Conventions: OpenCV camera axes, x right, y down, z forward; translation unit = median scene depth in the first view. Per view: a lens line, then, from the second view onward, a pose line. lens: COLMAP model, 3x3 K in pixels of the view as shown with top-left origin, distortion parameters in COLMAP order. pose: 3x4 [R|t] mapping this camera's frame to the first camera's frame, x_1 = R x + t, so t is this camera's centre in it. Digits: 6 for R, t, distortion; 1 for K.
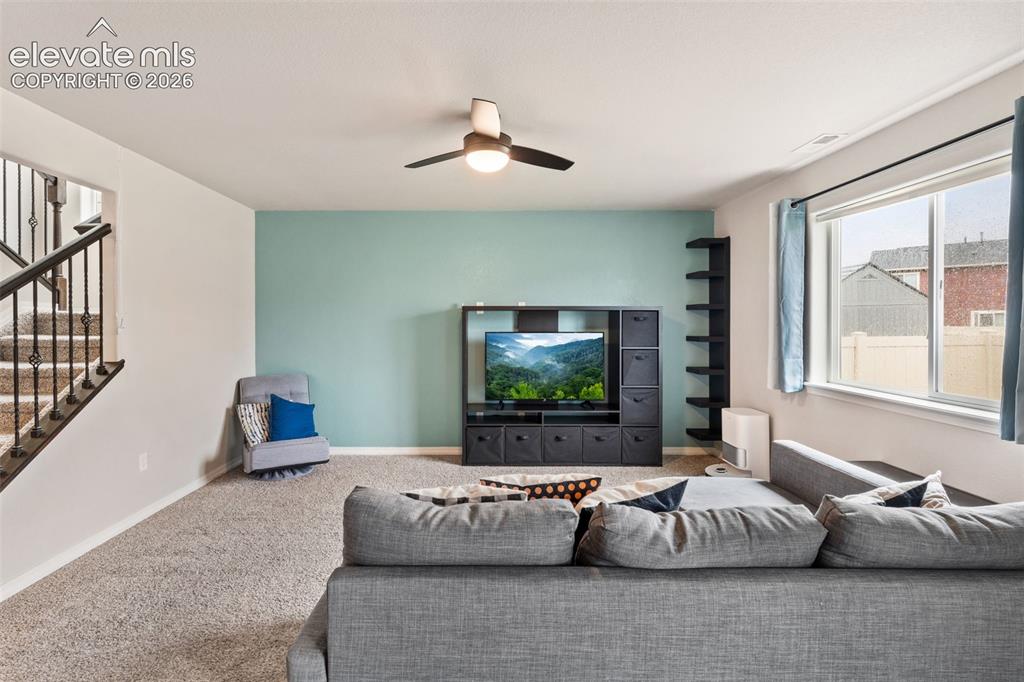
lens RADIAL K [[469.5, 0, 484.2], [0, 469.5, 332.4], [0, 0, 1]] dist [-0.001916, -0.000074]
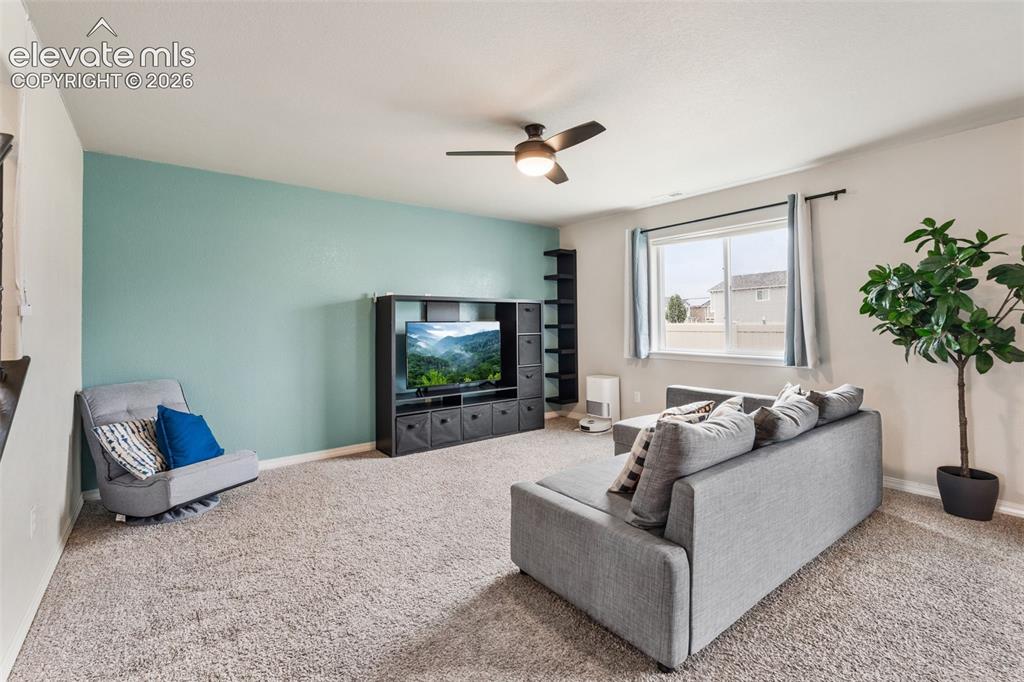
lens RADIAL K [[452.9, 0, 511.1], [0, 452.9, 322.3], [0, 0, 1]] dist [0.000922, 0.000079]
pose [[0.793218, -0.005659, 0.608911, -0.423716], [0.022103, 0.999565, -0.019504, 0.025657], [-0.608537, 0.028930, 0.792998, 0.090153]]
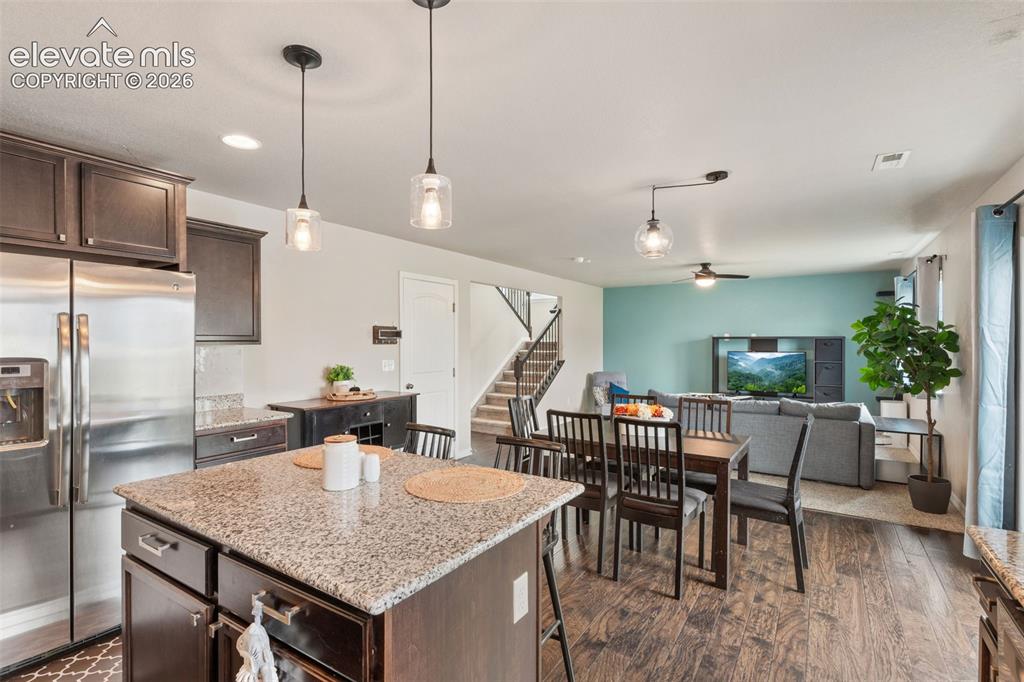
lens RADIAL K [[480.6, 0, 494.4], [0, 480.6, 343.0], [0, 0, 1]] dist [-0.037445, -0.000159]
pose [[0.823772, 0.001743, -0.566919, 0.302085], [-0.011137, 0.999852, -0.013108, 0.002027], [0.566812, 0.017112, 0.823669, -0.992477]]
